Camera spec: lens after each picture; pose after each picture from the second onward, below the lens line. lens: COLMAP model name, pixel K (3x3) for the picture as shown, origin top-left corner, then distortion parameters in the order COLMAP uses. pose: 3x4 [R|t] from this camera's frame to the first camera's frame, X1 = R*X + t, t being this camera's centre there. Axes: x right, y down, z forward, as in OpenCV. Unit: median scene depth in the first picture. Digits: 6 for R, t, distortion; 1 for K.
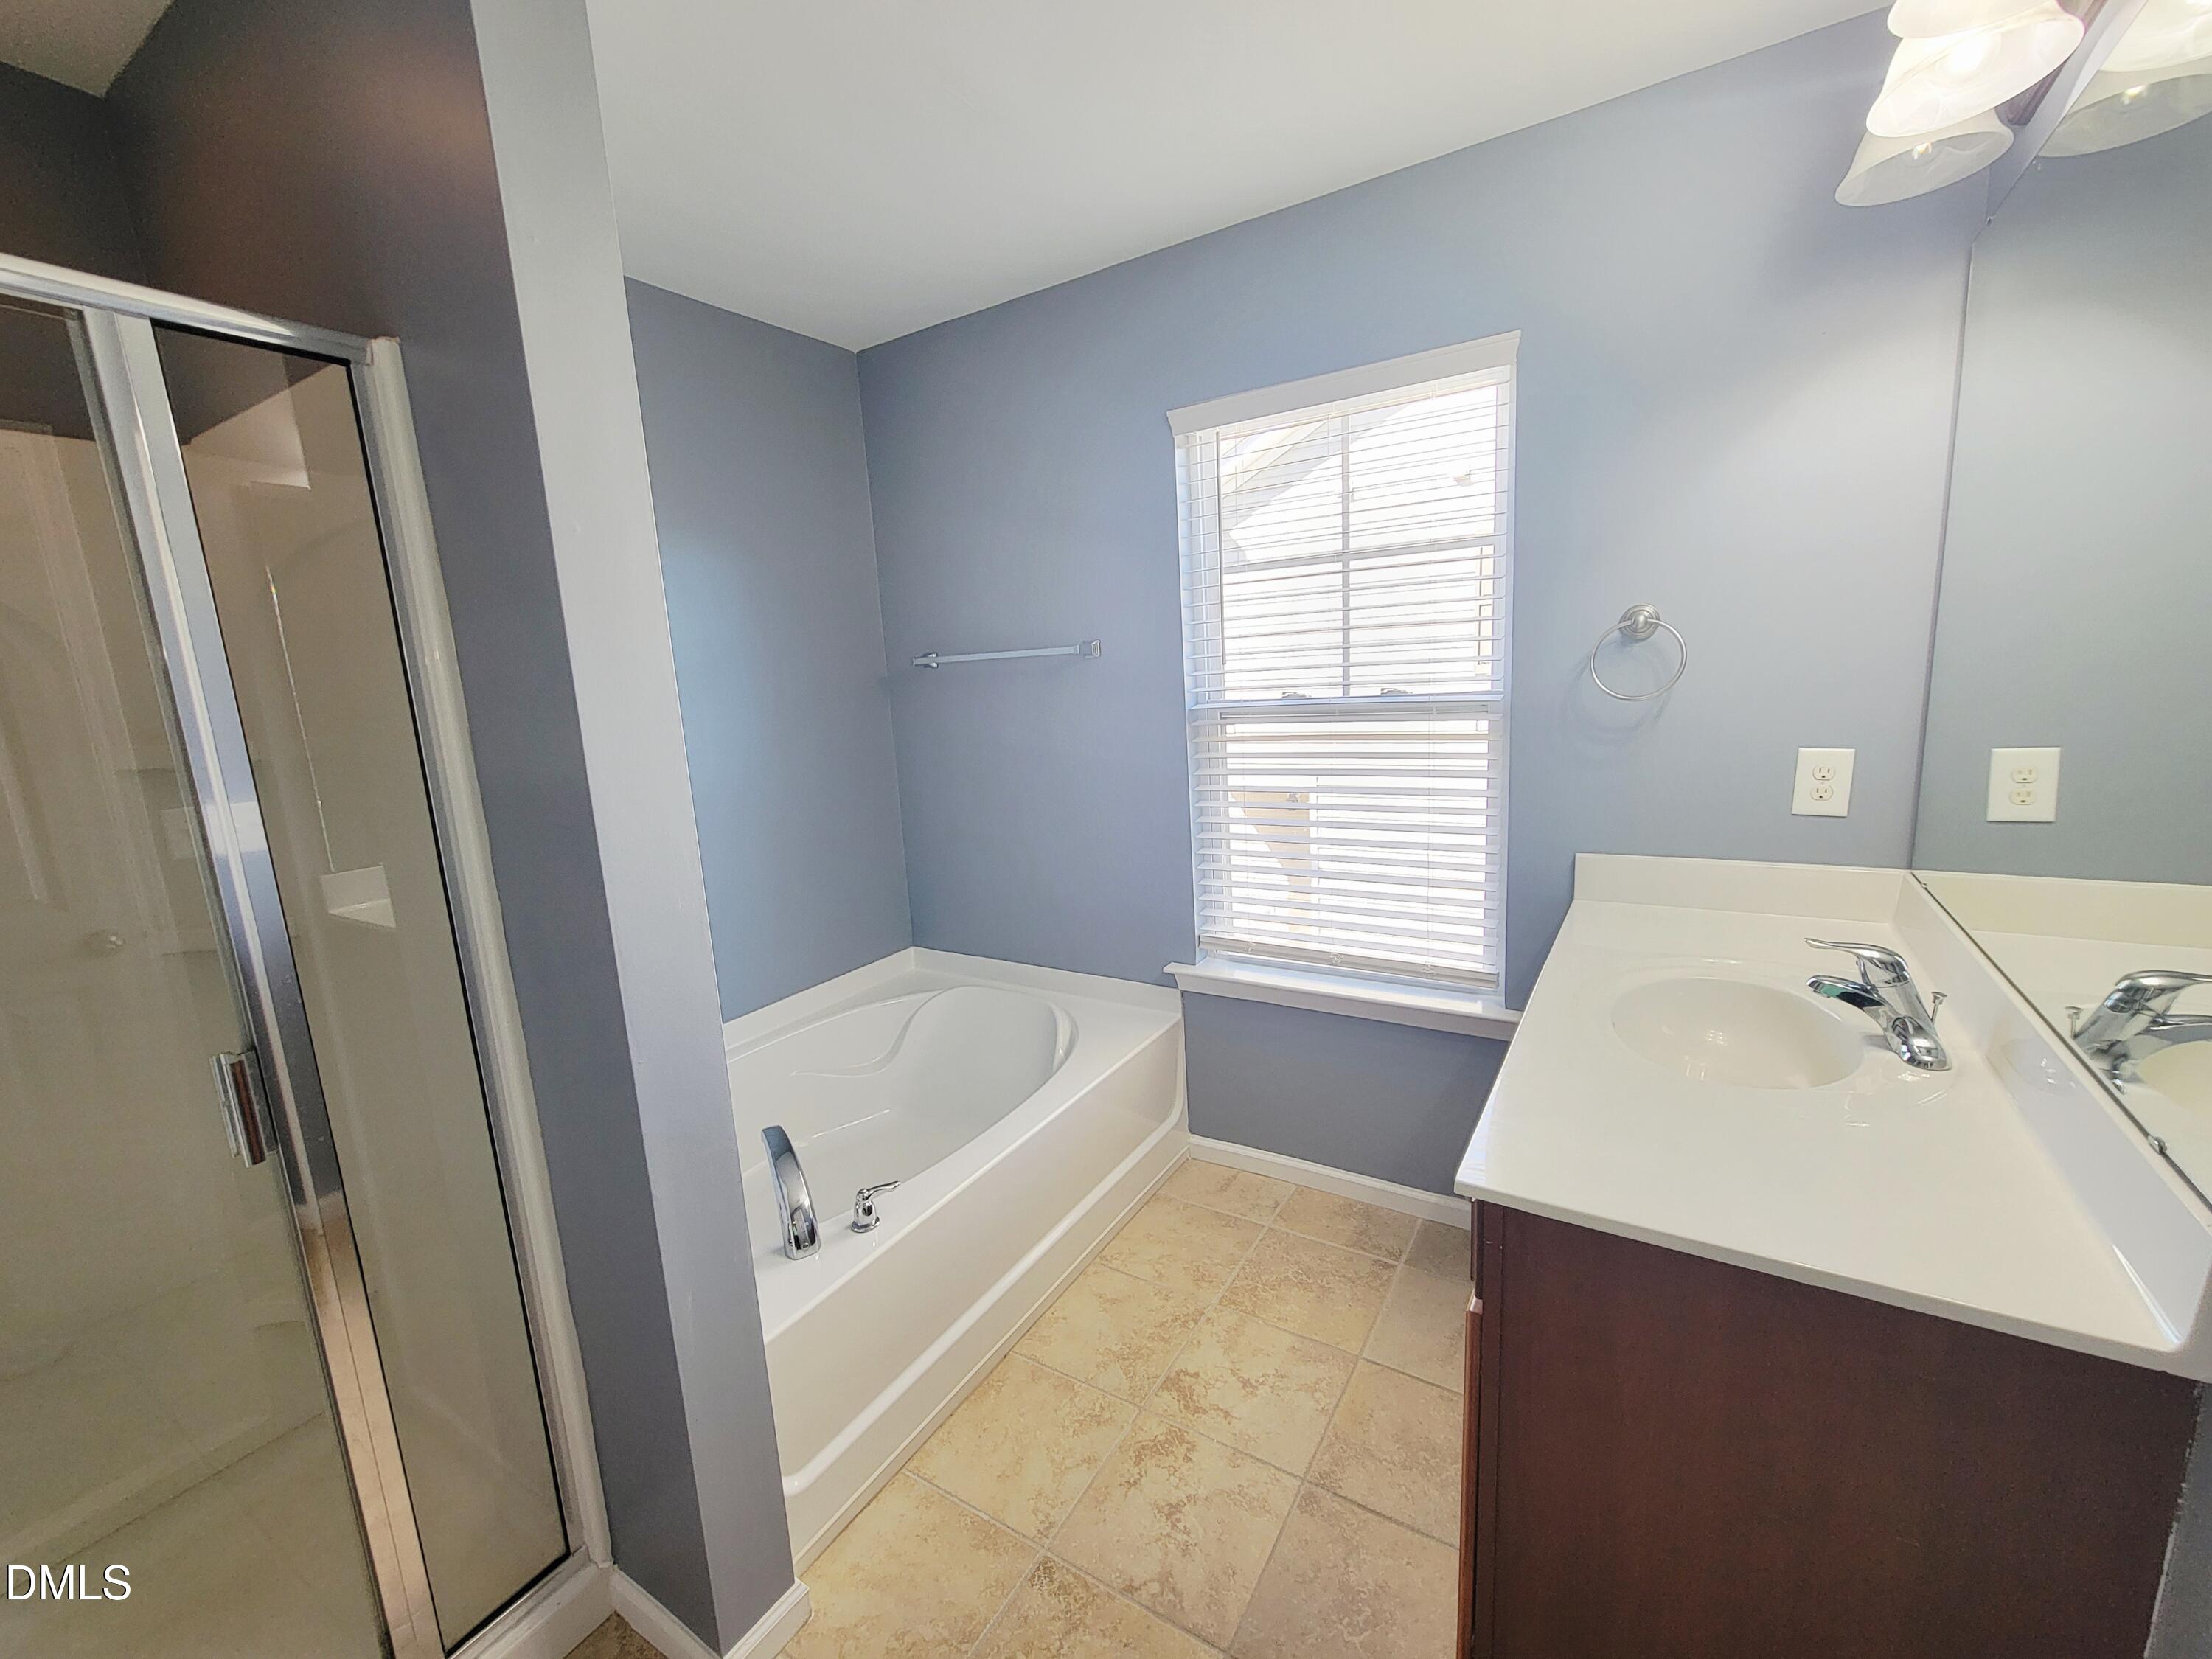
lens RADIAL K [[902.3, 0, 1091.2], [0, 902.3, 831.8], [0, 0, 1]] dist [-0.000516, -0.000701]
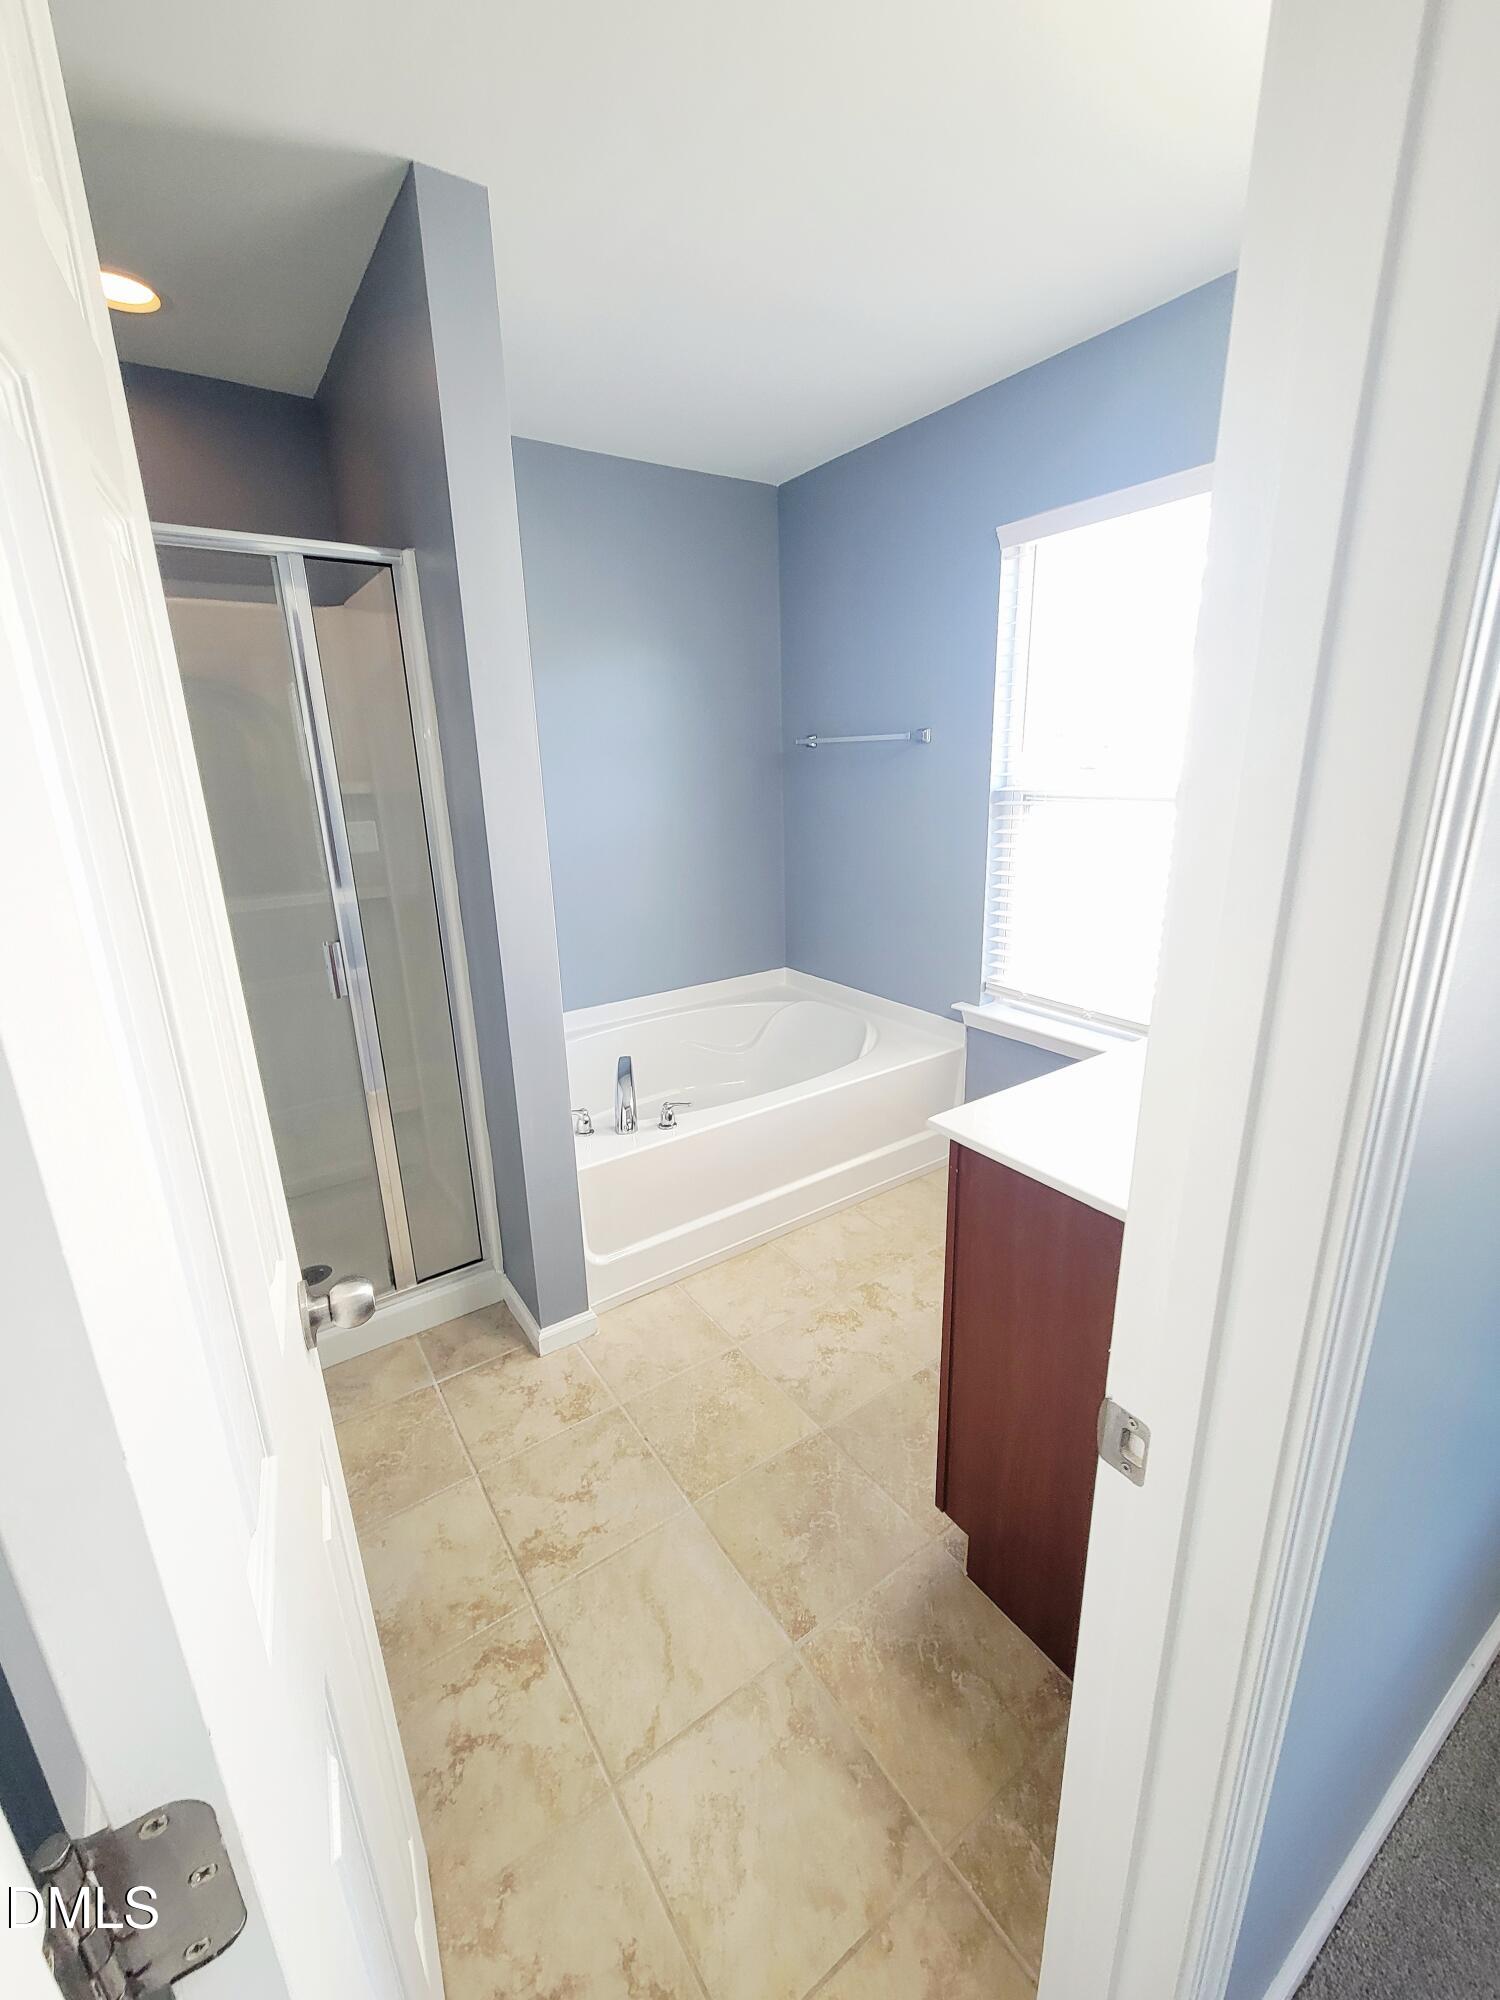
lens RADIAL K [[815.8, 0, 746.8], [0, 815.8, 992.5], [0, 0, 1]] dist [-0.000516, -0.000701]
pose [[0.919490, 0.140547, -0.367130, 0.254103], [-0.096084, 0.985929, 0.136795, 0.010842], [0.381190, -0.090506, 0.920056, -0.140139]]
